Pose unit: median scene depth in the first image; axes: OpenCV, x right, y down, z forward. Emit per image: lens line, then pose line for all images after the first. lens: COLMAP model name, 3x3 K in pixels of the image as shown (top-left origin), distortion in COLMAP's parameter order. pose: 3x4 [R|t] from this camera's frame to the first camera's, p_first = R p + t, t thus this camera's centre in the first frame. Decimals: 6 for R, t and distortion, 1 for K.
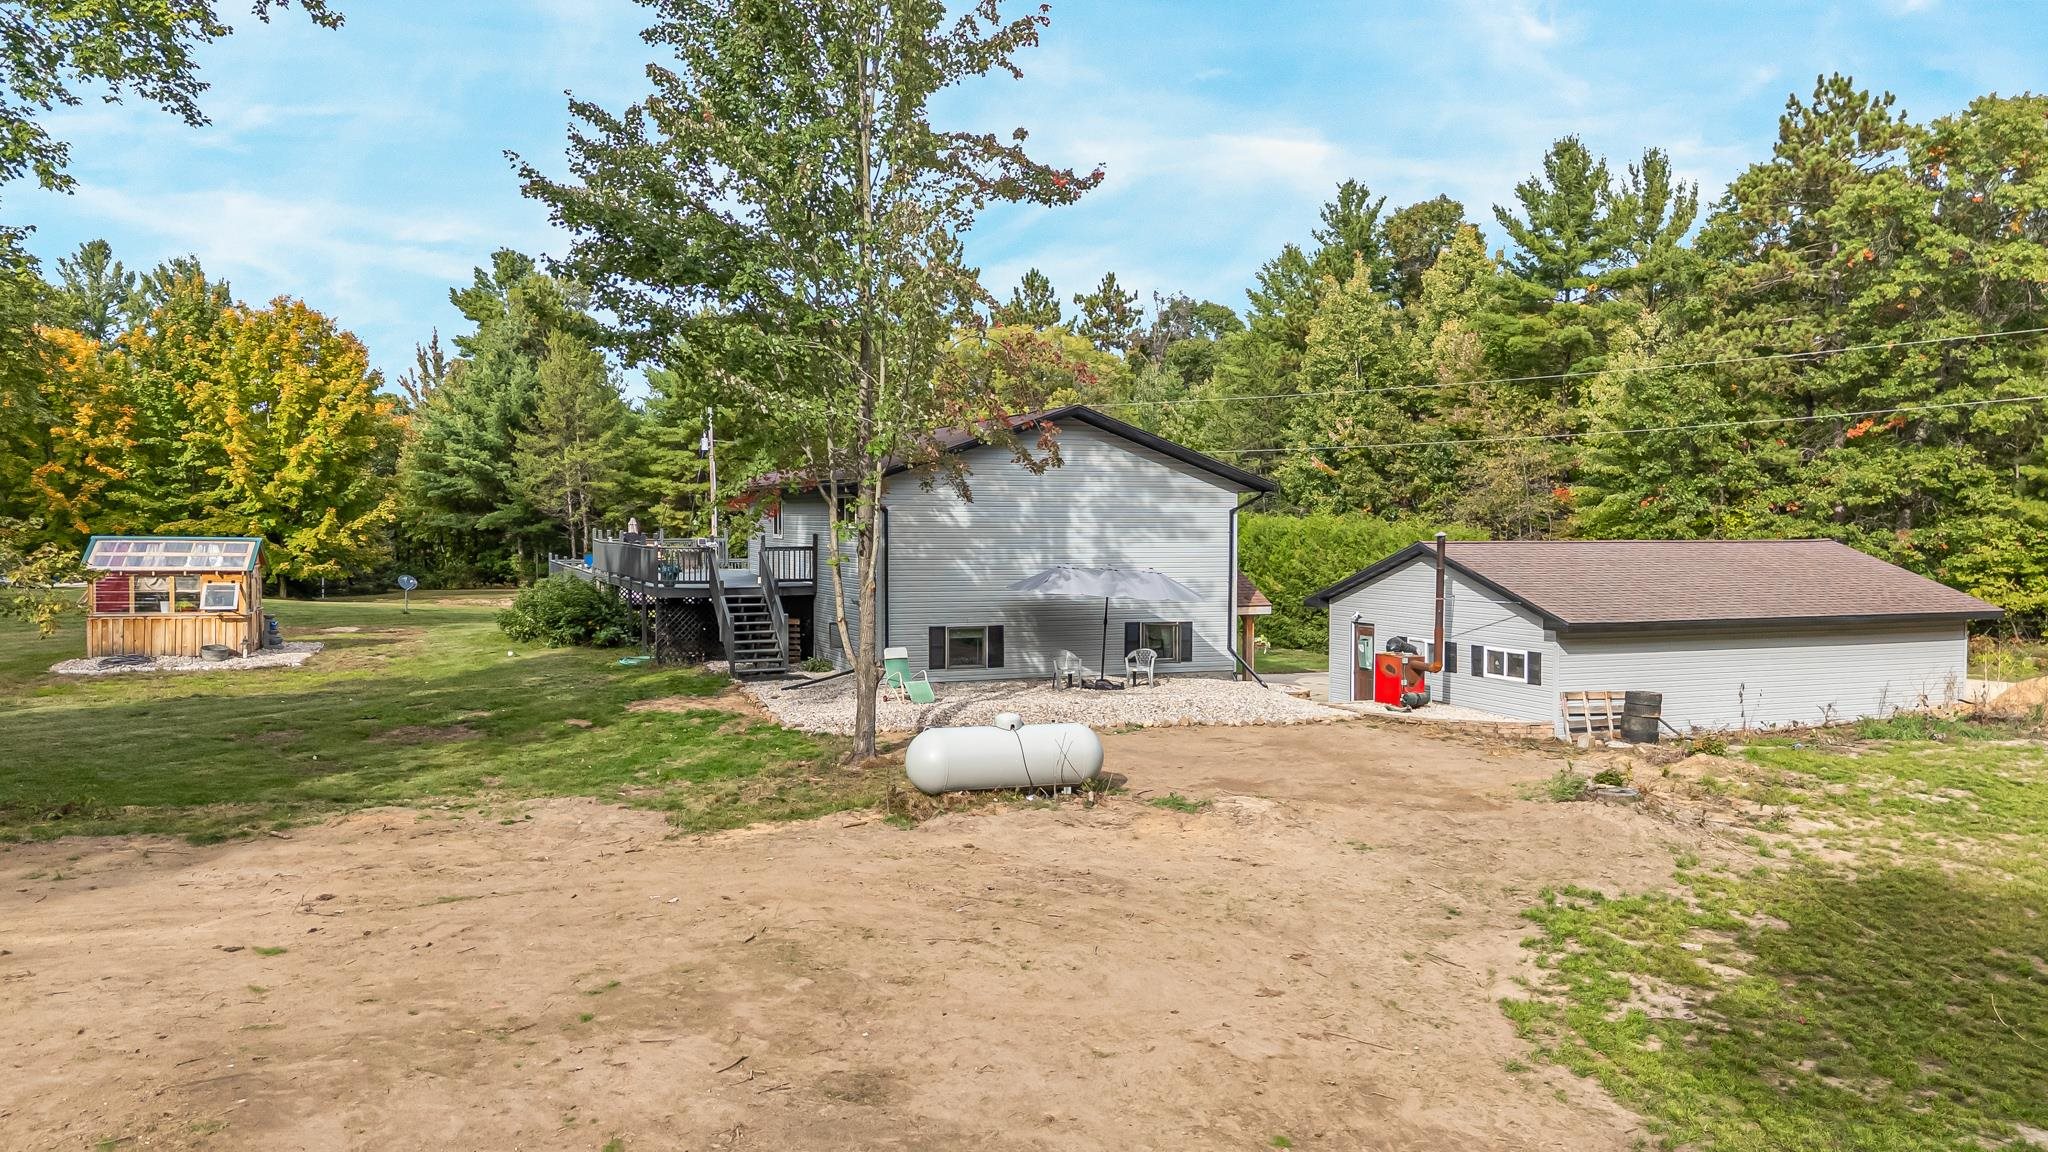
lens RADIAL K [[1498.9, 0, 1022.8], [0, 1498.9, 560.9], [0, 0, 1]] dist [-0.001270, 0.007218]
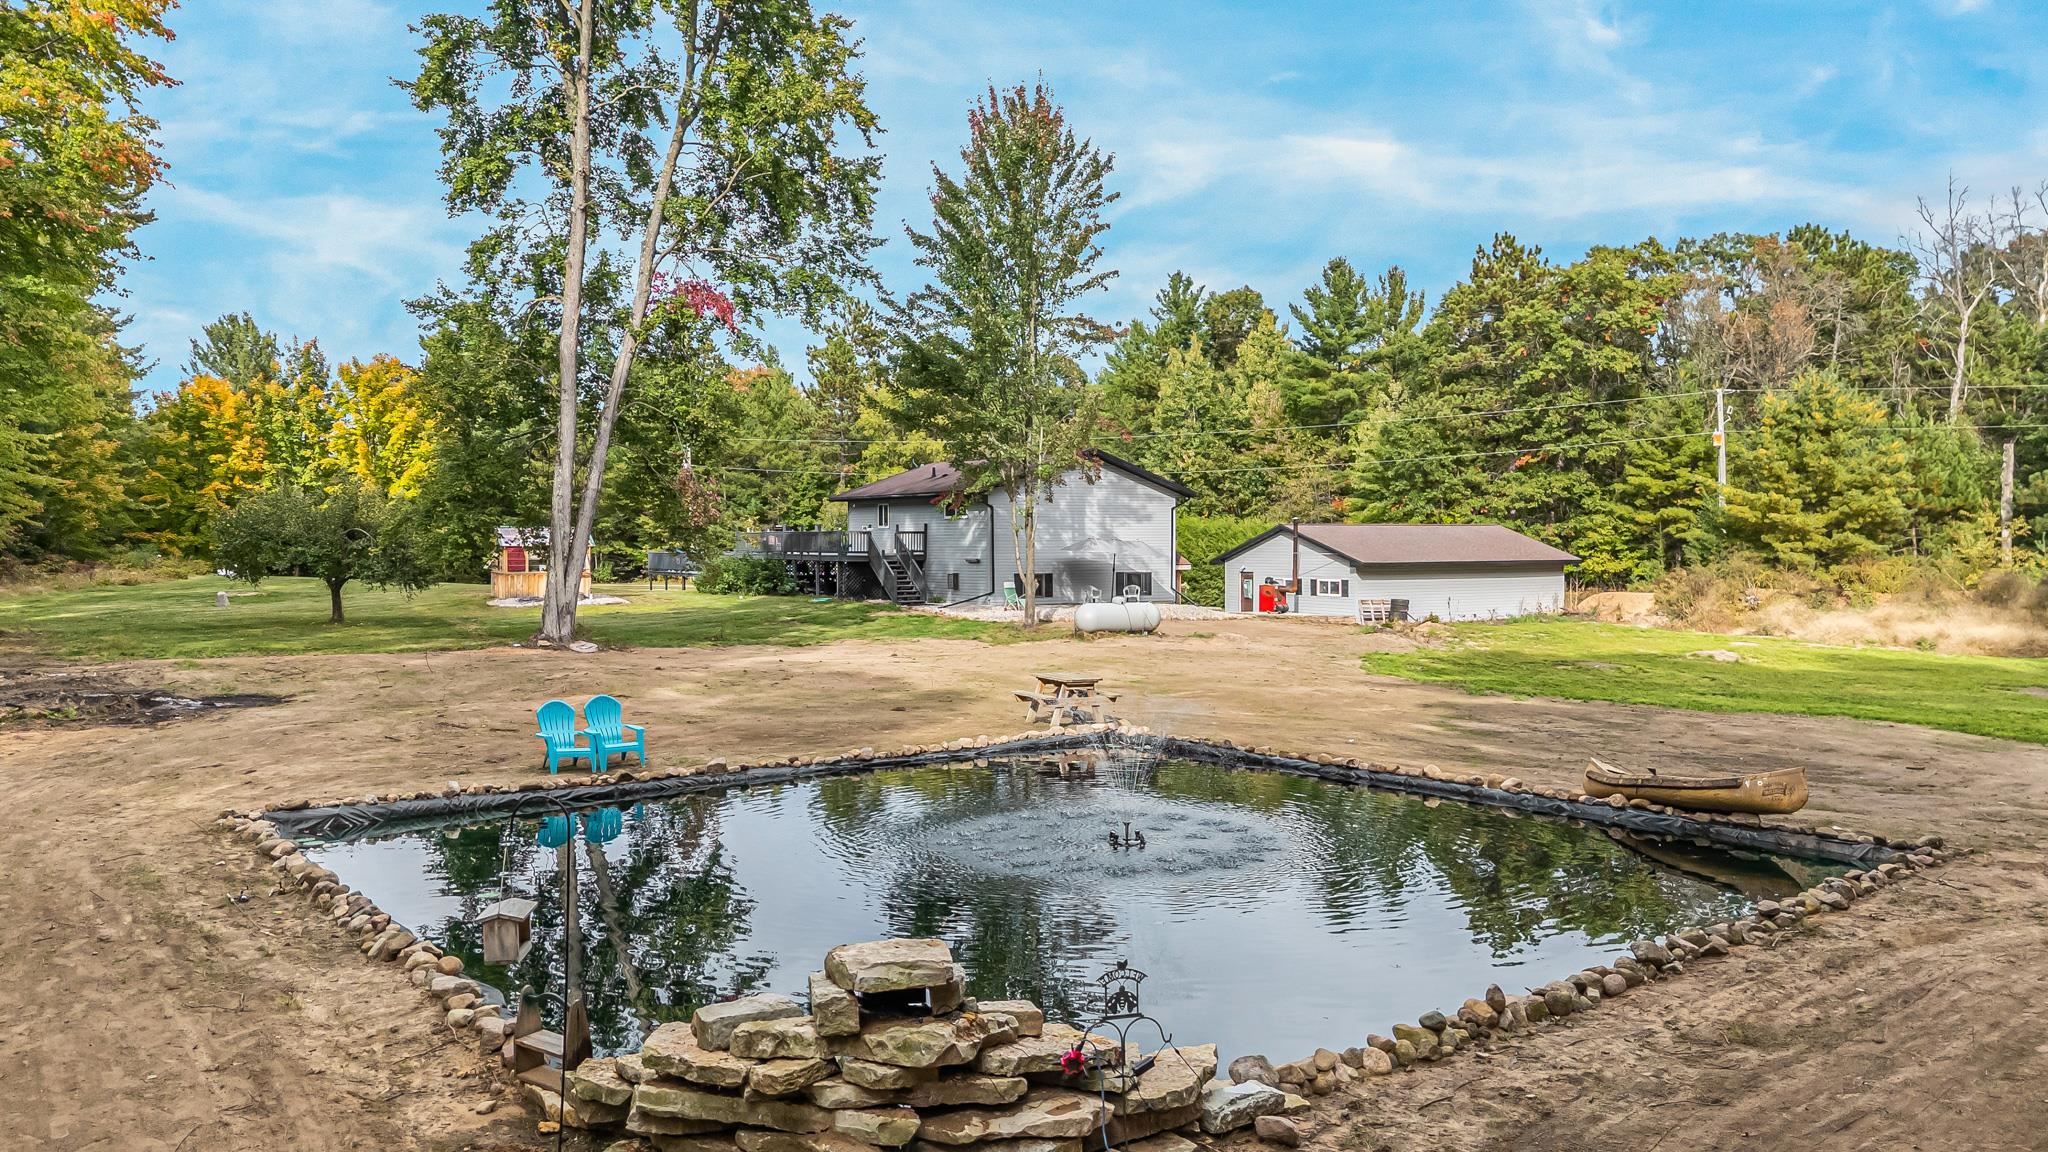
lens RADIAL K [[1498.9, 0, 1022.8], [0, 1498.9, 560.9], [0, 0, 1]] dist [-0.001270, 0.007218]
pose [[0.987631, -0.008688, 0.156558, -0.199148], [0.011236, 0.999818, -0.015397, 0.034281], [-0.156396, 0.016965, 0.987549, -0.450187]]
